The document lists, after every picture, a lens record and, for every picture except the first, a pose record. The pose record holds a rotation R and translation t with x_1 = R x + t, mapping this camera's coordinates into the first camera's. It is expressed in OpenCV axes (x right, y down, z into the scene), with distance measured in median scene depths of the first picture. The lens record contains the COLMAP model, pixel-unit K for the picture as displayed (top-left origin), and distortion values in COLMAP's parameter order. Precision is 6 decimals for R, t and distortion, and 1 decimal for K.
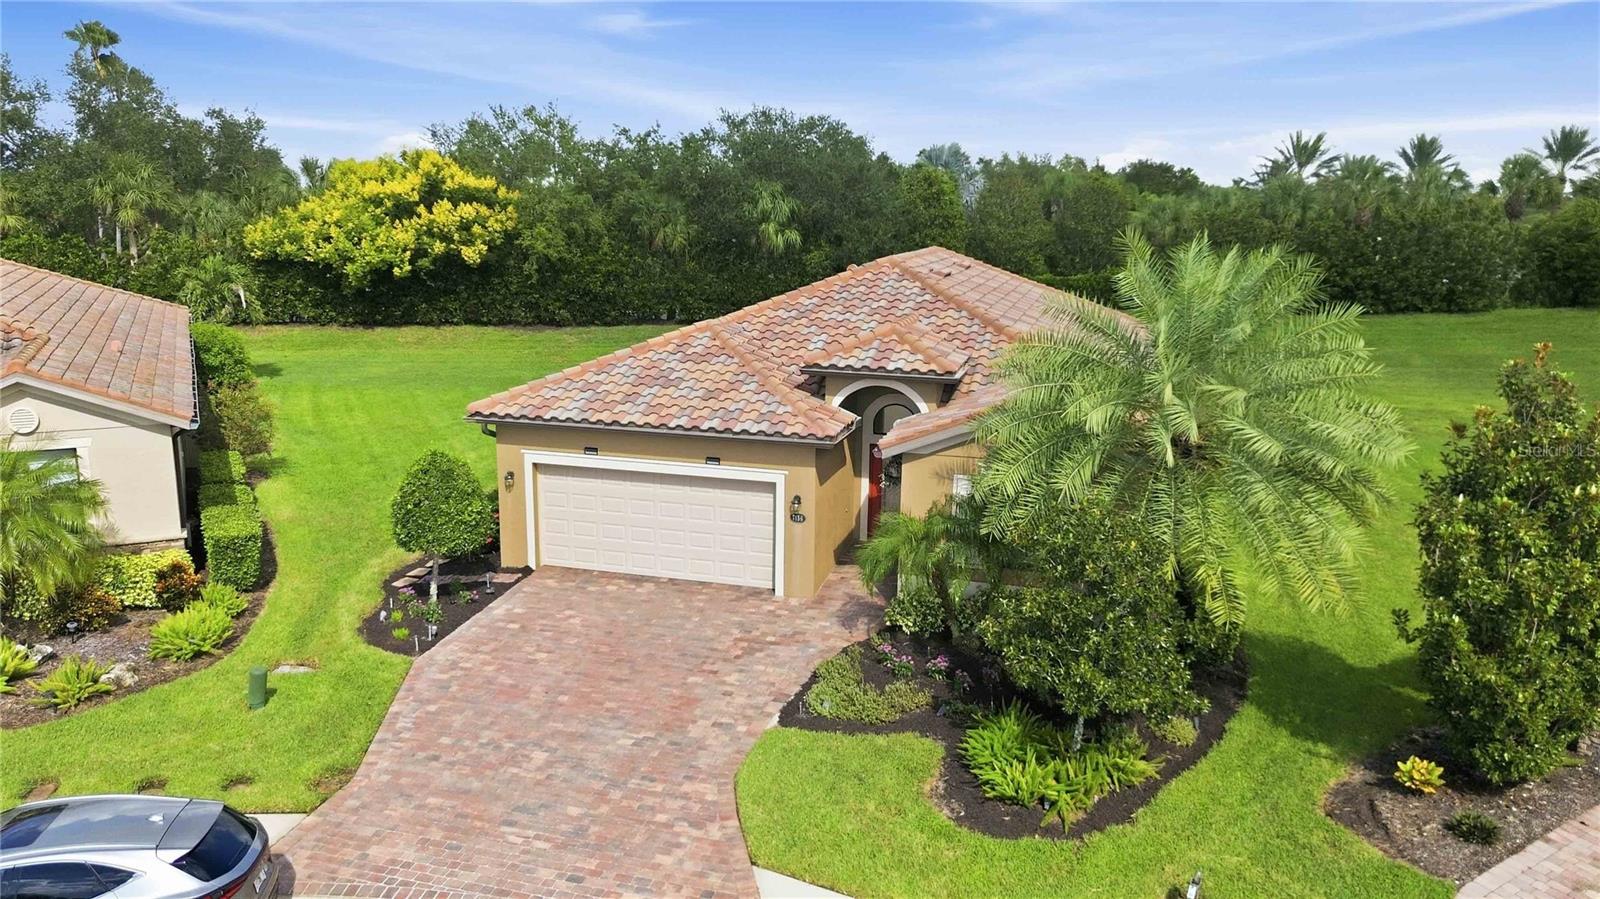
lens RADIAL K [[1139.9, 0, 794.0], [0, 1139.9, 449.7], [0, 0, 1]] dist [0.058500, -0.059637]
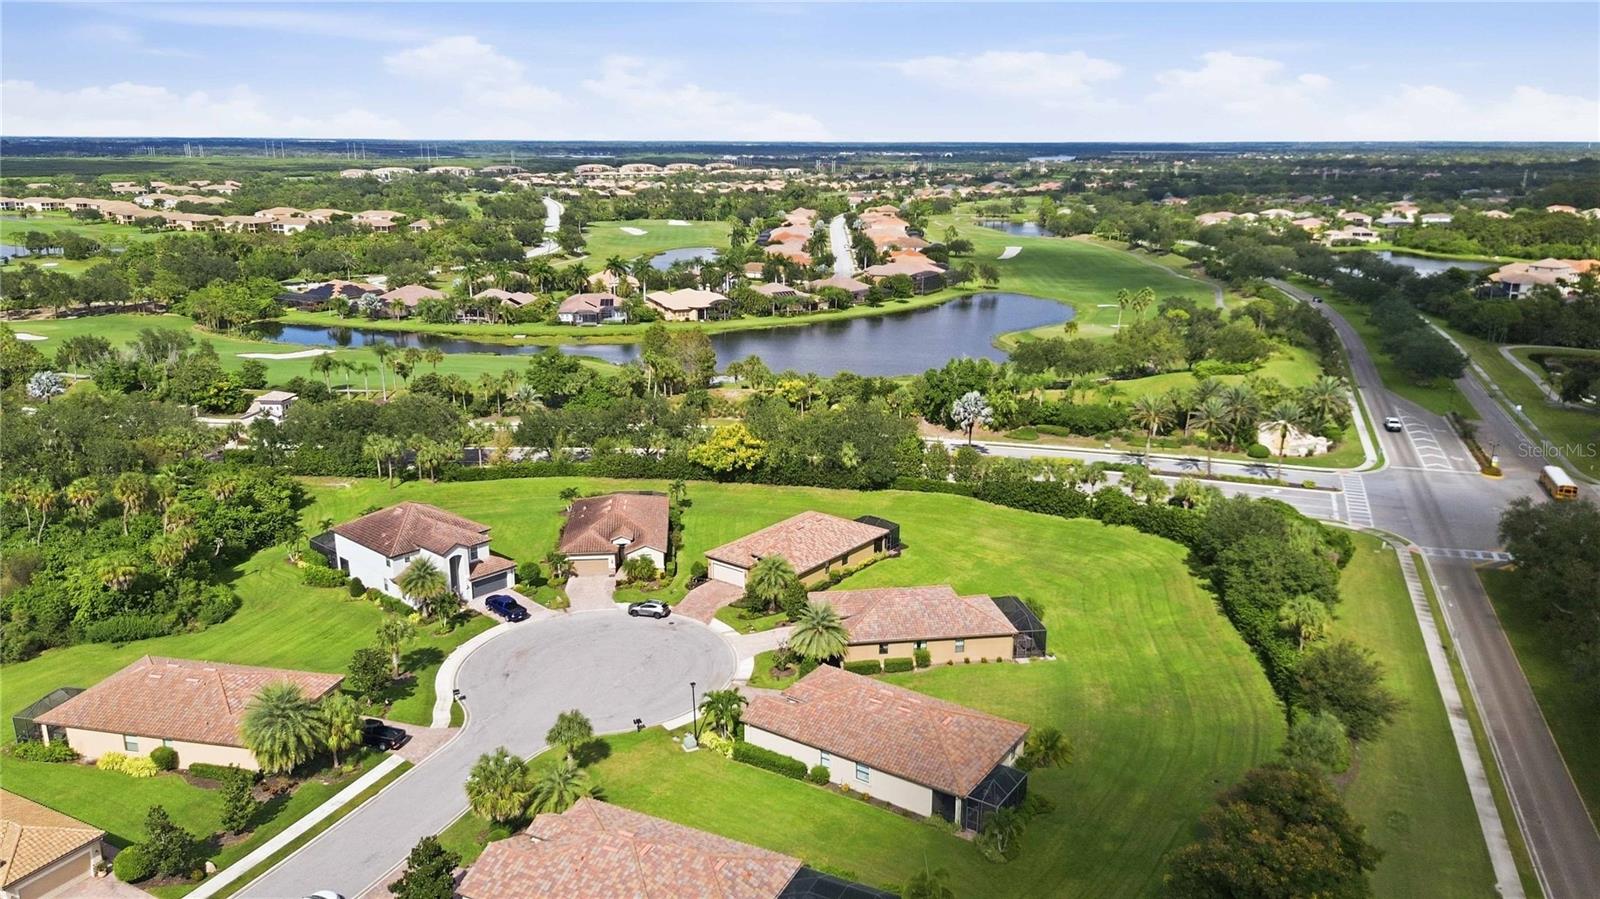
lens RADIAL K [[1139.9, 0, 794.0], [0, 1139.9, 449.7], [0, 0, 1]] dist [0.058500, -0.059637]
pose [[0.926086, 0.085781, -0.367431, 2.489671], [-0.068632, 0.995865, 0.059515, -1.031697], [0.371017, -0.029899, 0.928145, -4.746576]]
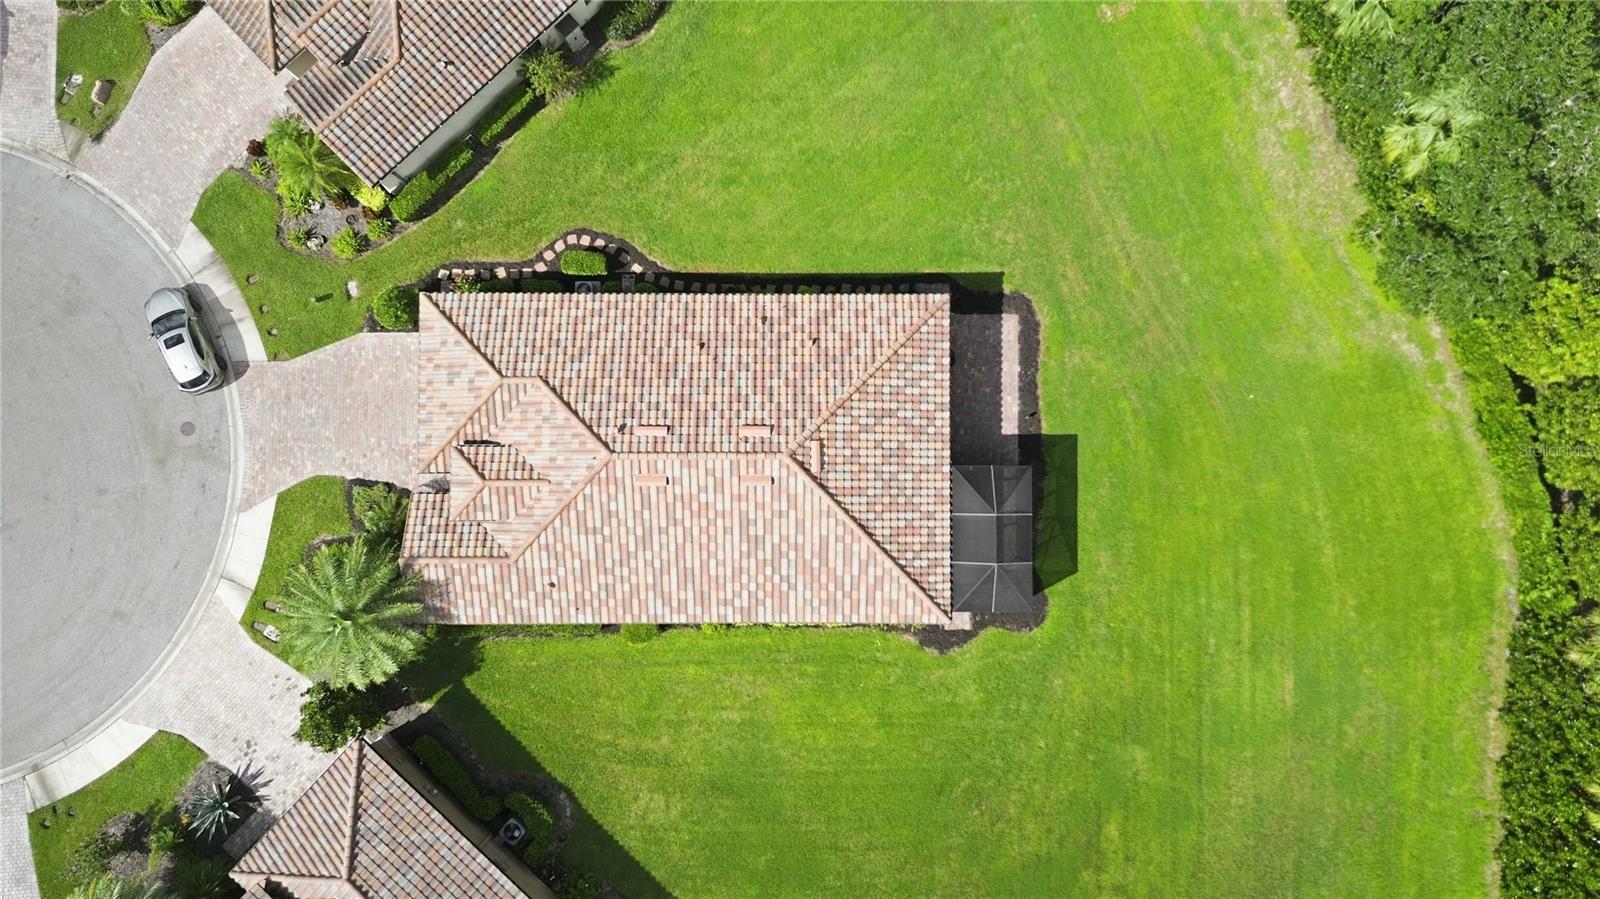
lens RADIAL K [[1139.9, 0, 794.0], [0, 1139.9, 449.7], [0, 0, 1]] dist [0.058500, -0.059637]
pose [[0.272013, 0.961138, -0.047144, 0.279690], [-0.198941, 0.104101, 0.974467, -2.216003], [0.941505, -0.255689, 0.219527, 1.117020]]
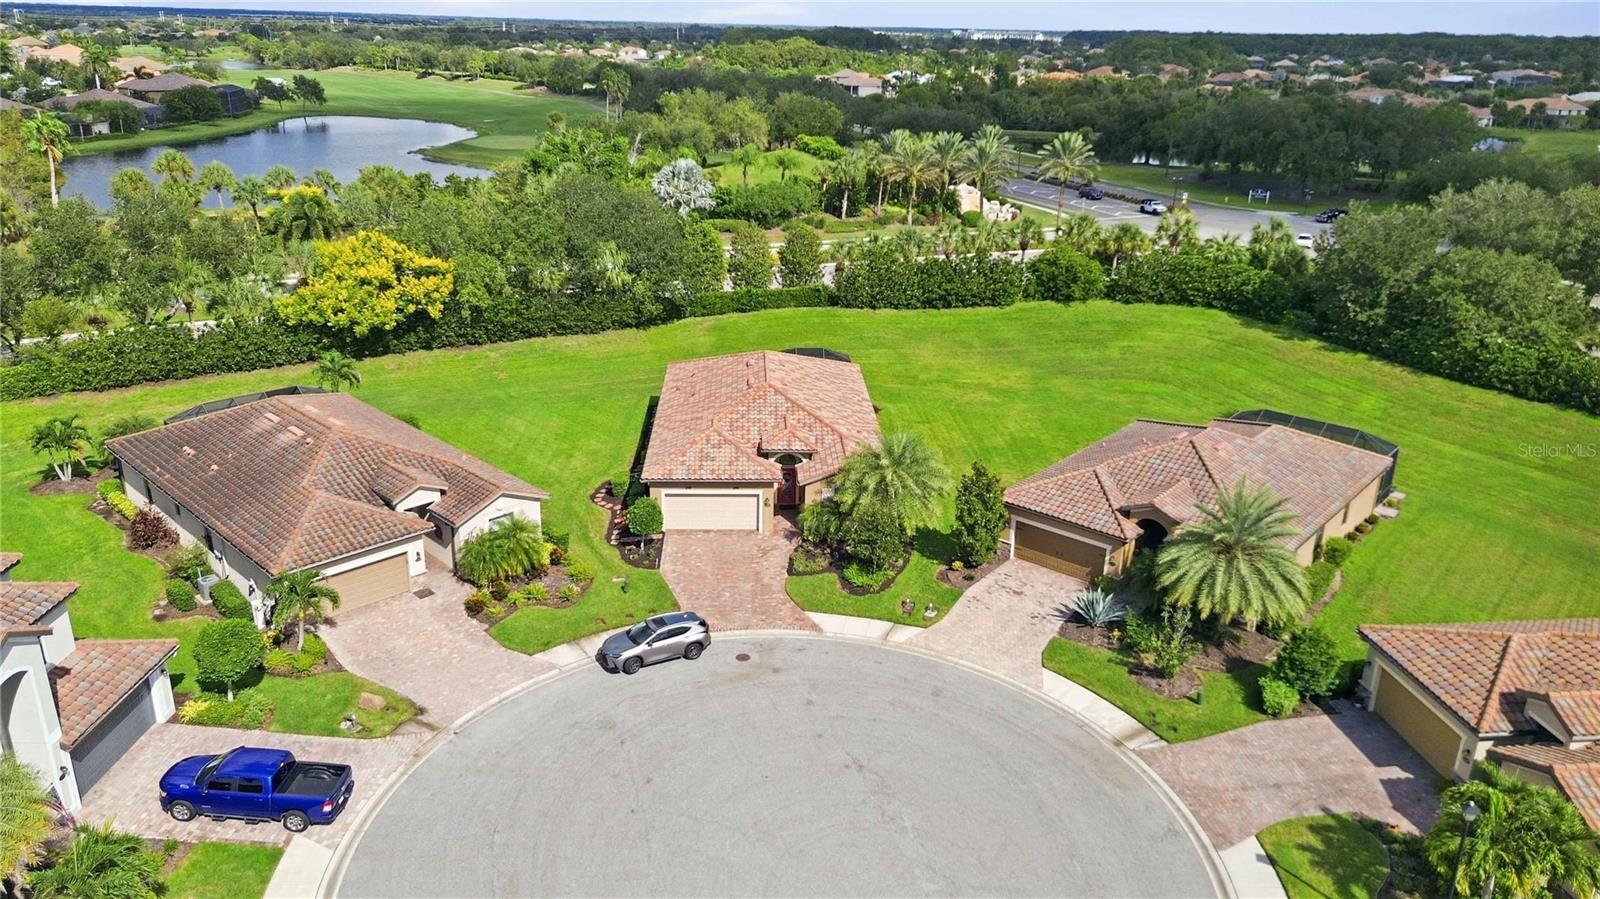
lens RADIAL K [[1139.9, 0, 794.0], [0, 1139.9, 449.7], [0, 0, 1]] dist [0.058500, -0.059637]
pose [[0.951003, -0.102797, 0.291594, -0.724265], [0.058594, 0.985941, 0.156481, -0.501428], [-0.303580, -0.131729, 0.943656, -1.639027]]
